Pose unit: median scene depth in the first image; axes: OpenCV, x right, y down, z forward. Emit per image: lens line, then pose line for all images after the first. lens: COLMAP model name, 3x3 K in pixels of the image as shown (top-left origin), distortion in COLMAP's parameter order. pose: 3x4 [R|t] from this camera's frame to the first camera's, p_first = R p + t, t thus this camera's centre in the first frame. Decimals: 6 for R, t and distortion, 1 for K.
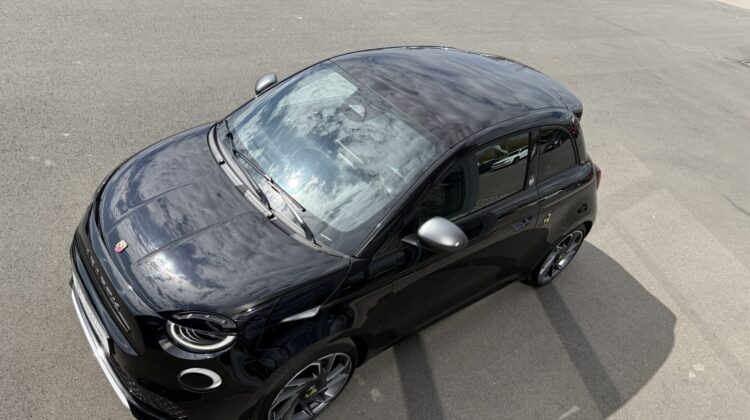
lens RADIAL K [[534.0, 0, 375.0], [0, 534.0, 210.0], [0, 0, 1]] dist [0.003252, -0.021015]
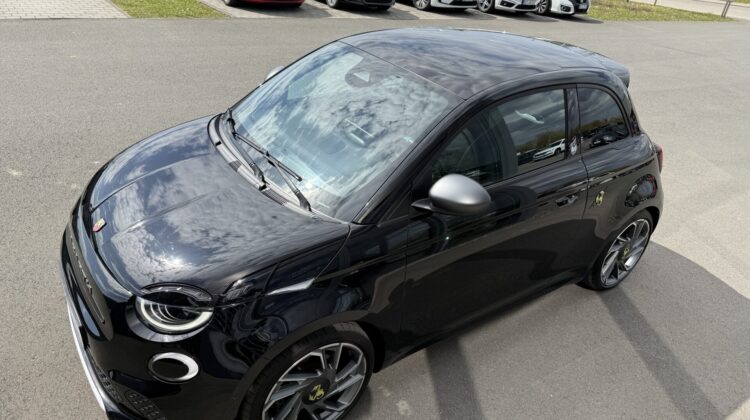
lens RADIAL K [[534.0, 0, 375.0], [0, 534.0, 210.0], [0, 0, 1]] dist [0.003252, -0.021015]
pose [[0.990498, -0.064558, -0.121430, 0.079991], [0.049265, 0.990936, -0.124975, 0.144151], [0.128397, 0.117806, 0.984701, 0.134833]]
